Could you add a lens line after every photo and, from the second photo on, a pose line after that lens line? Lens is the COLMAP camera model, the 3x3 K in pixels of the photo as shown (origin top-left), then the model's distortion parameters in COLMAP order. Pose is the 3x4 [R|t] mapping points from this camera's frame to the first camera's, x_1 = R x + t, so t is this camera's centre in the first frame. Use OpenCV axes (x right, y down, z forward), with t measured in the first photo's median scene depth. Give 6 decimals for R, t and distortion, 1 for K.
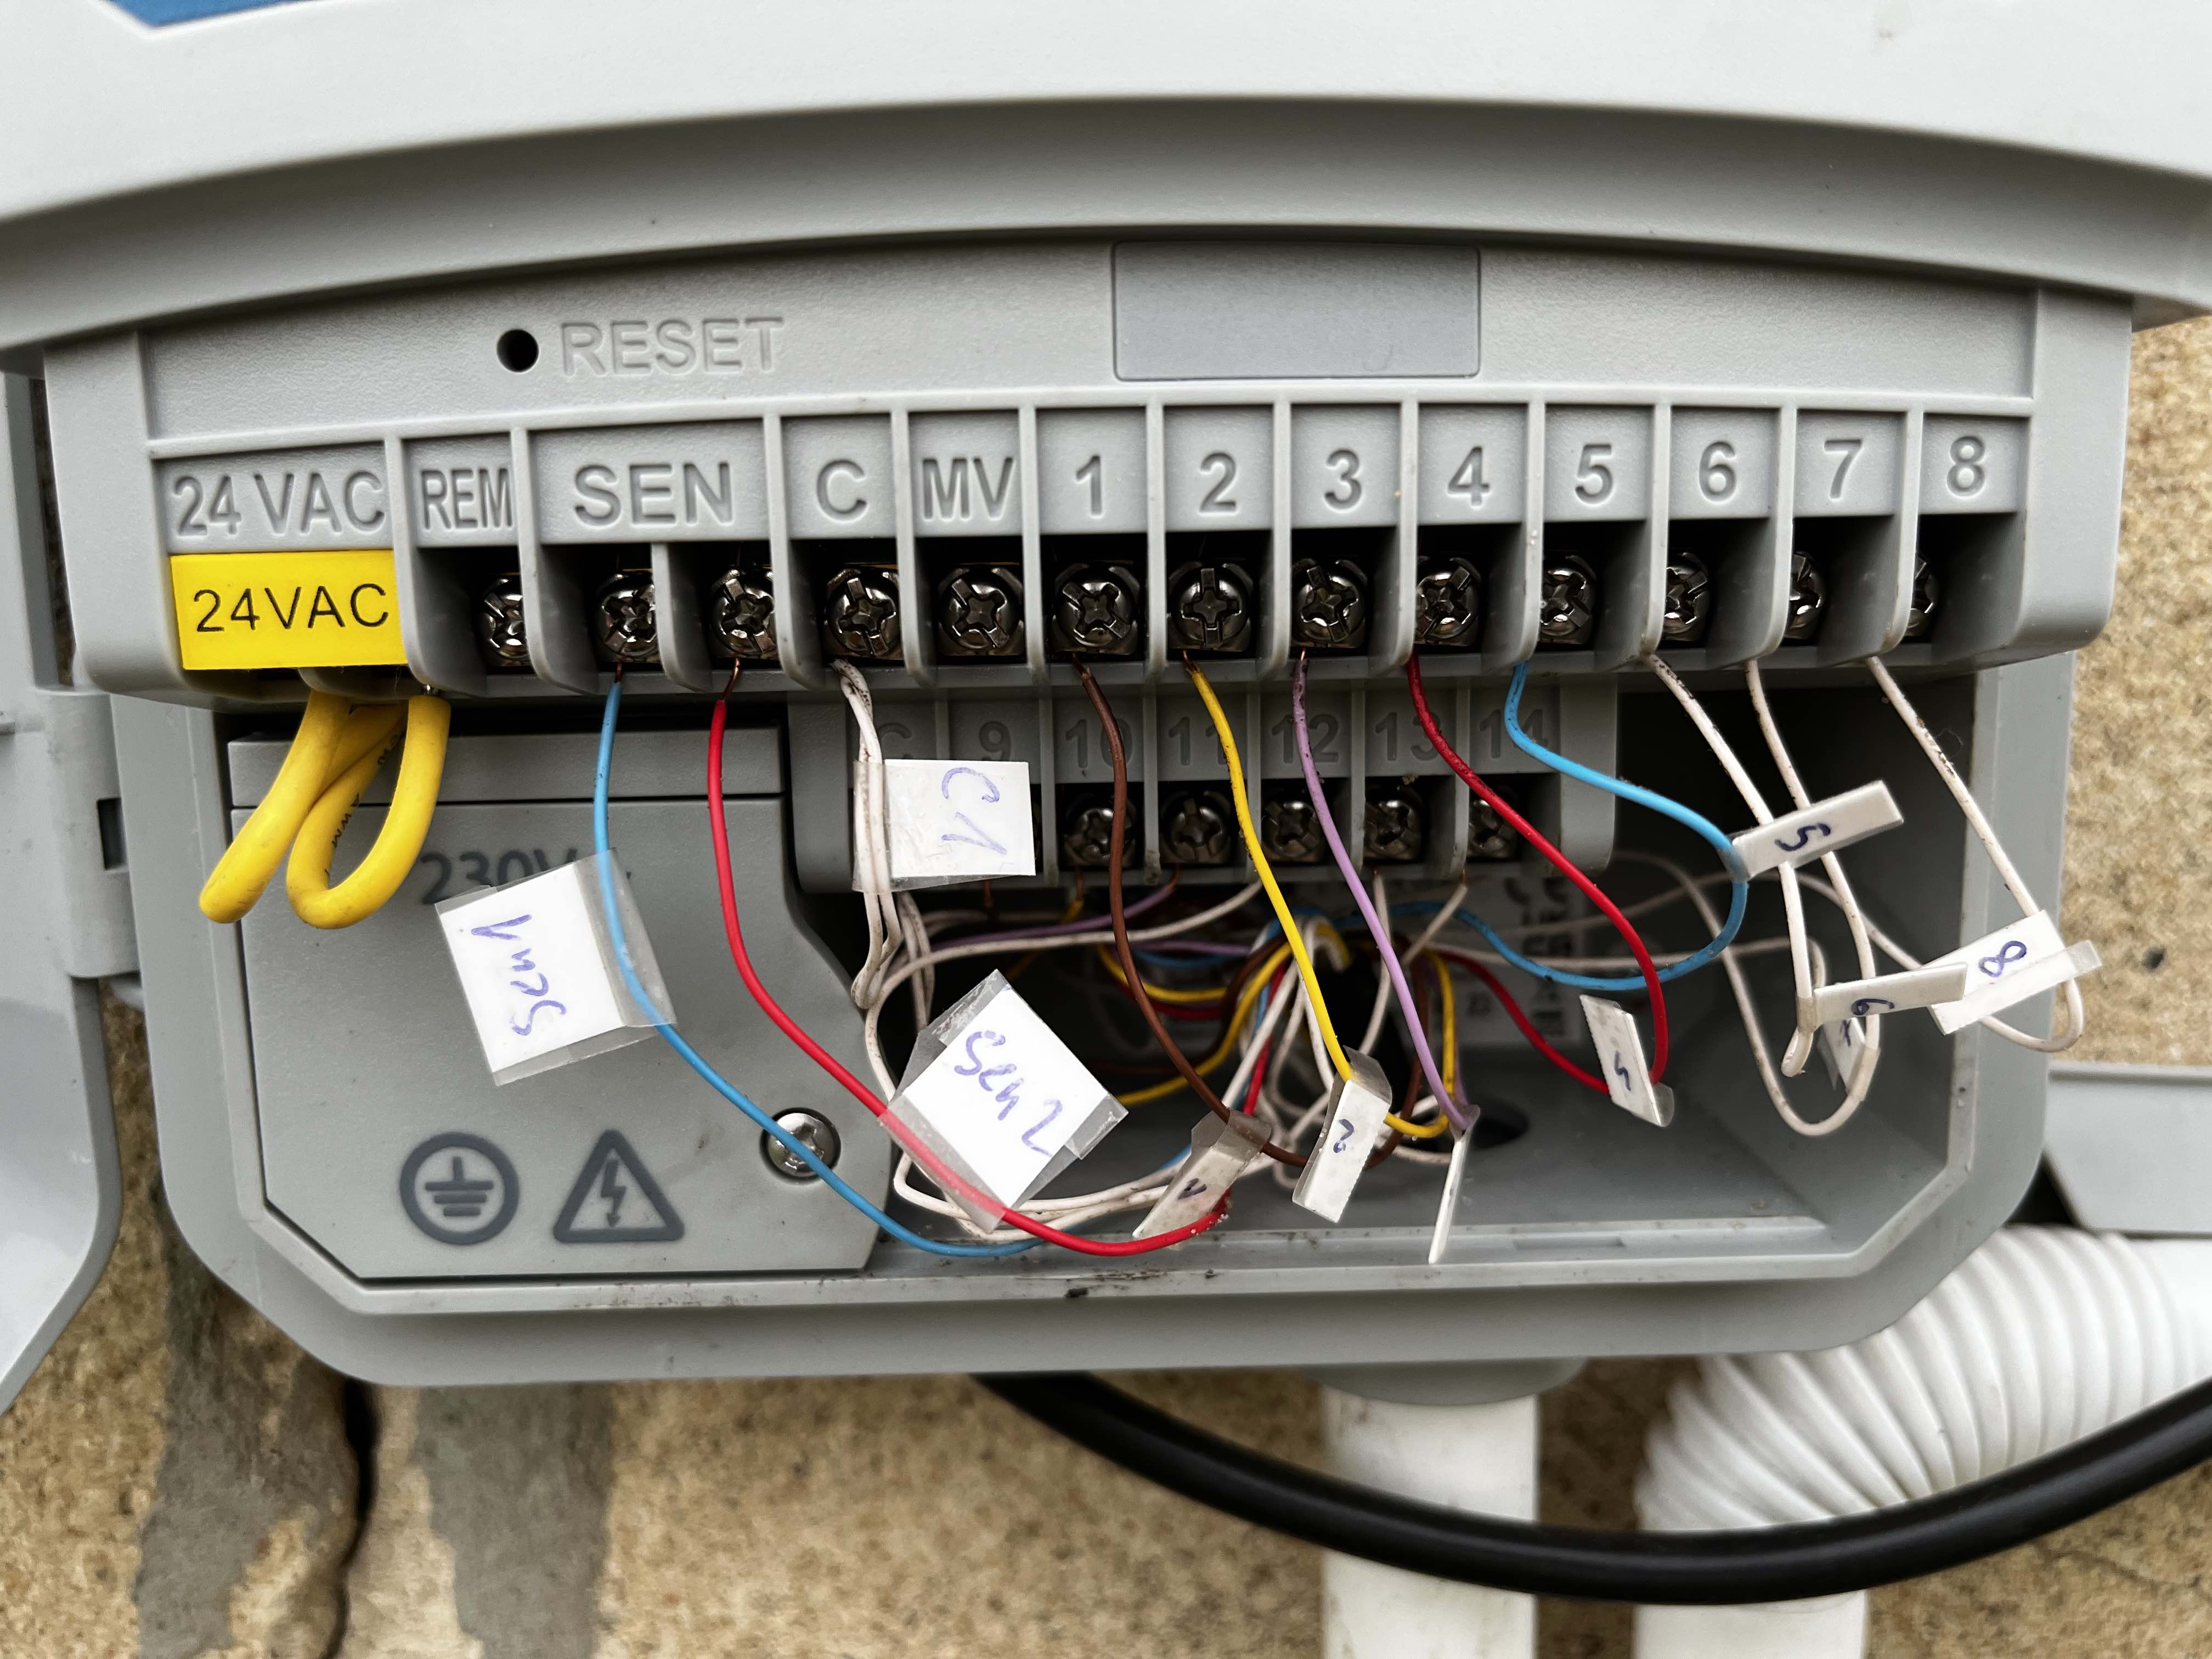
lens RADIAL K [[1692.4, 0, 1078.7], [0, 1692.4, 815.5], [0, 0, 1]] dist [0.026740, -0.083919]
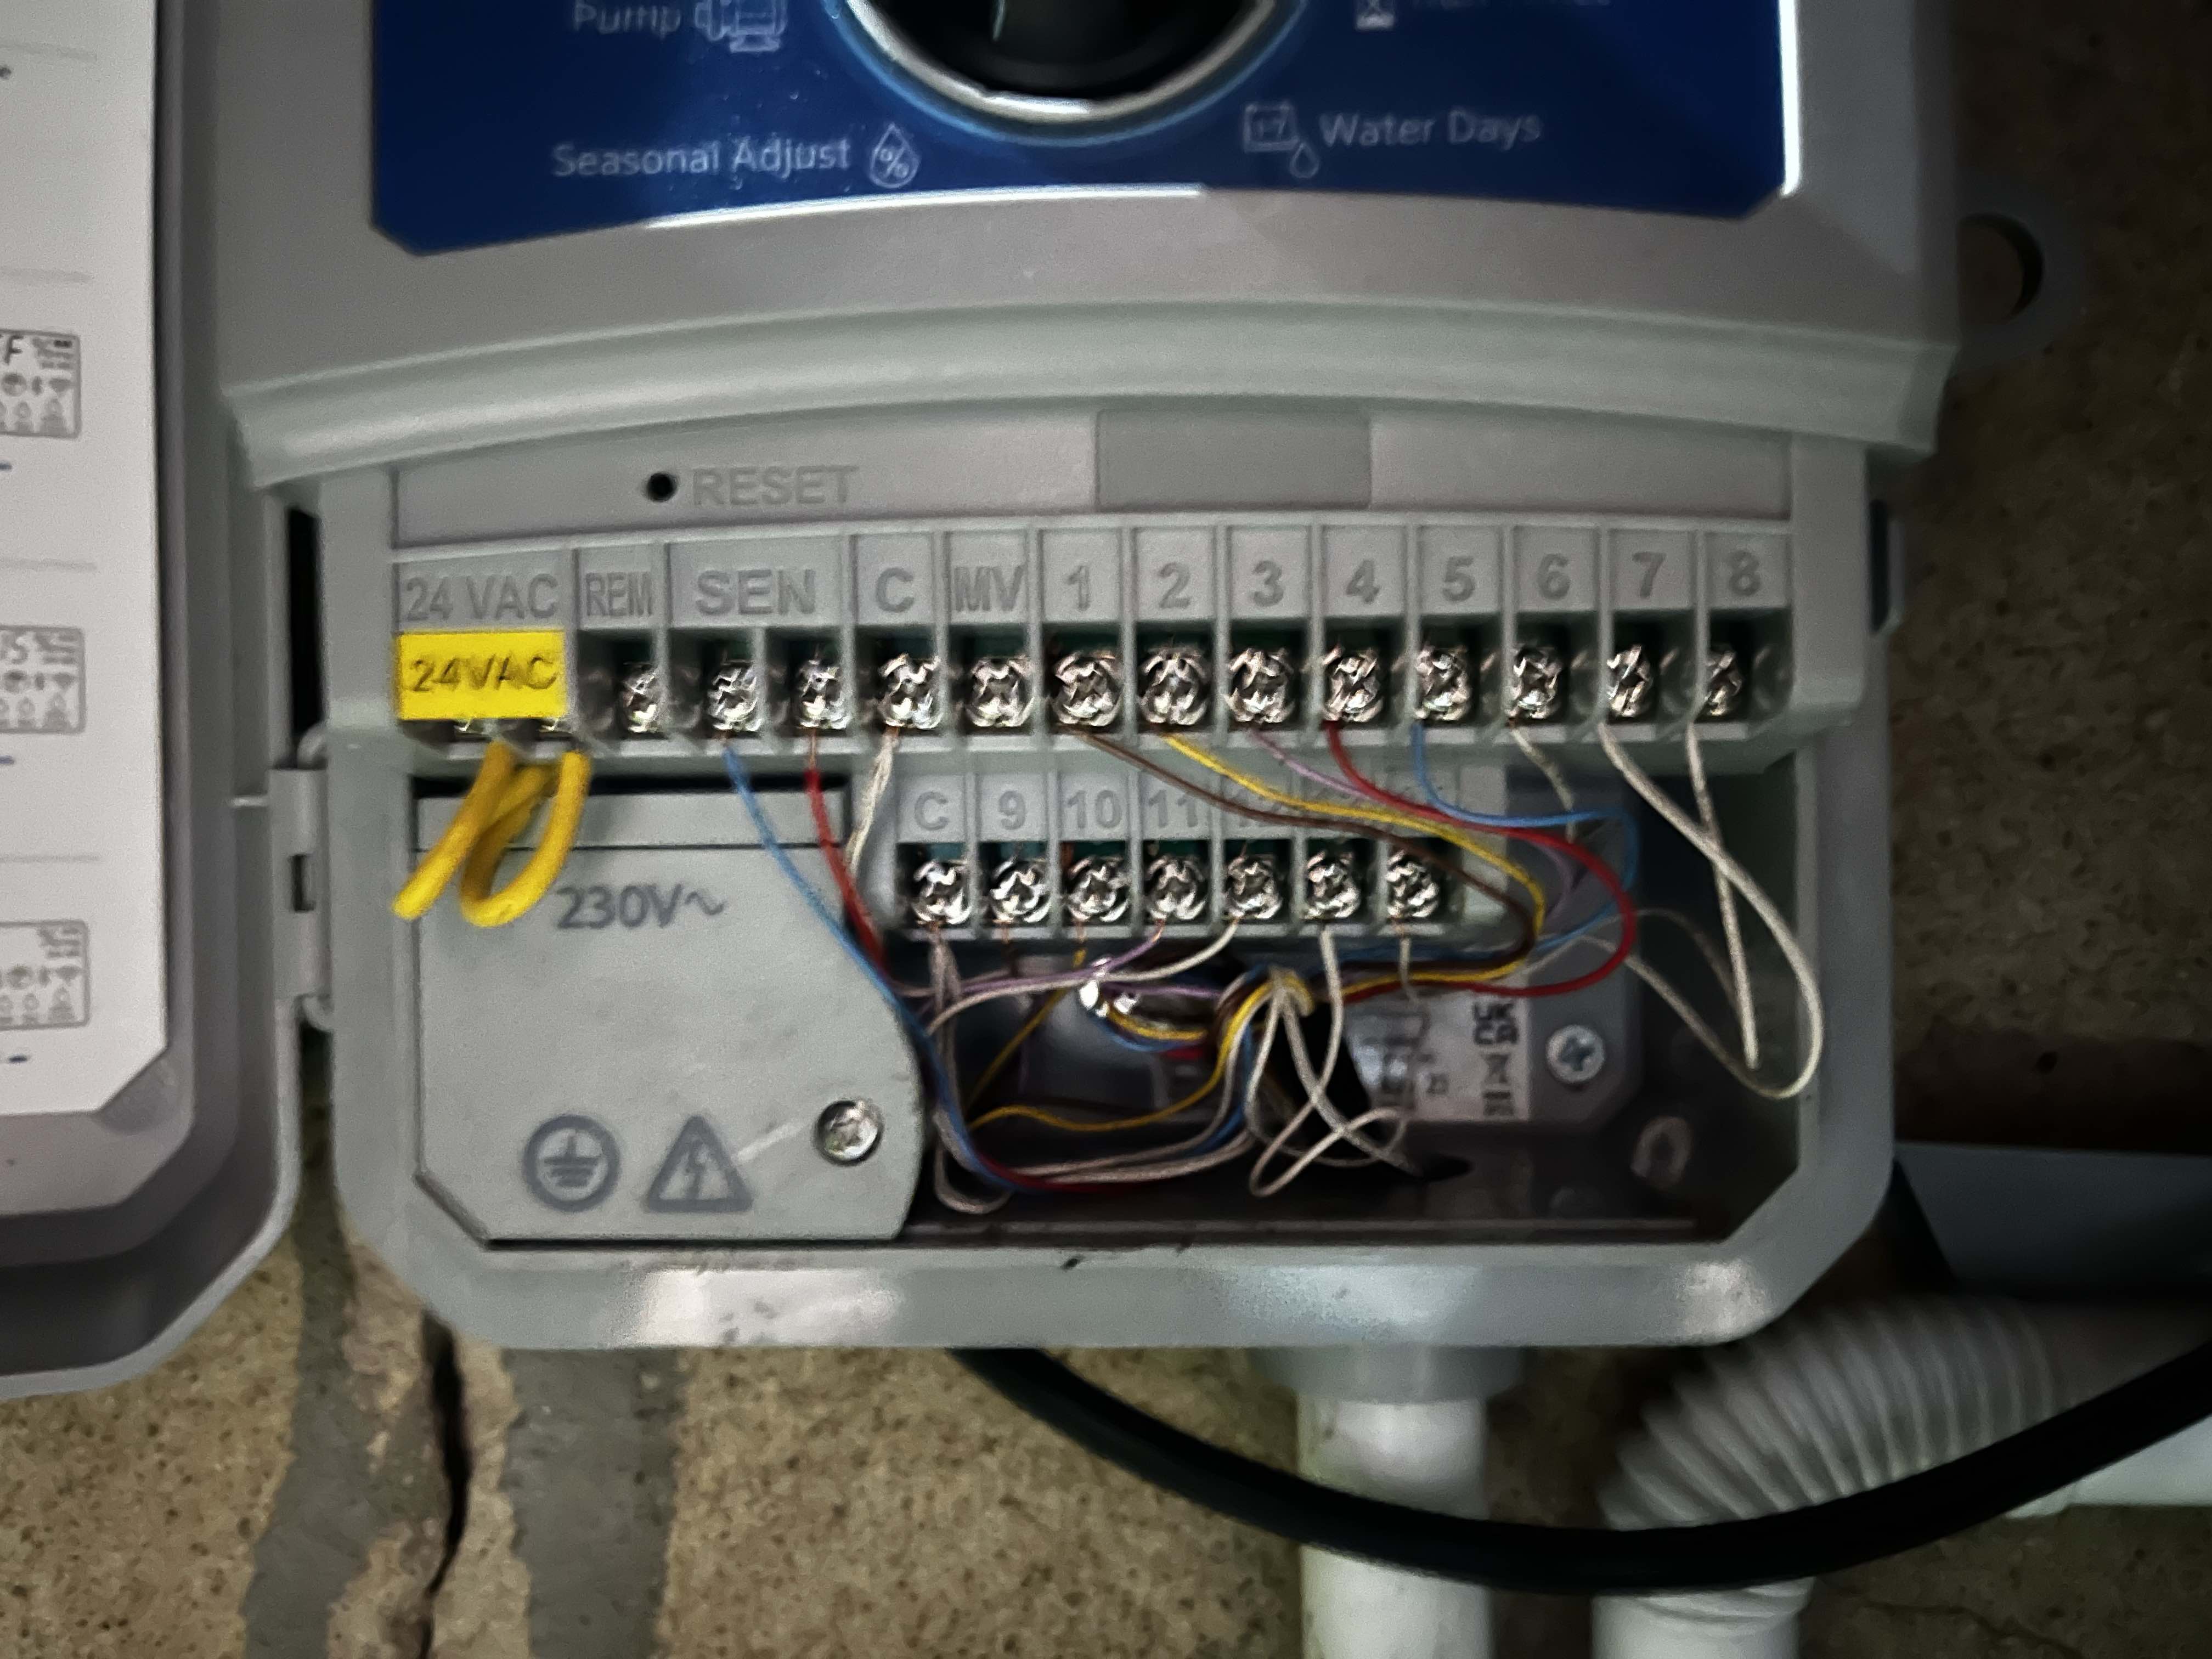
lens RADIAL K [[1692.4, 0, 1074.2], [0, 1692.4, 827.3], [0, 0, 1]] dist [0.026740, -0.083919]
pose [[0.998688, 0.011731, -0.049853, 0.040416], [-0.019169, 0.988279, -0.151447, 0.108860], [0.047492, 0.152204, 0.987207, -0.163595]]
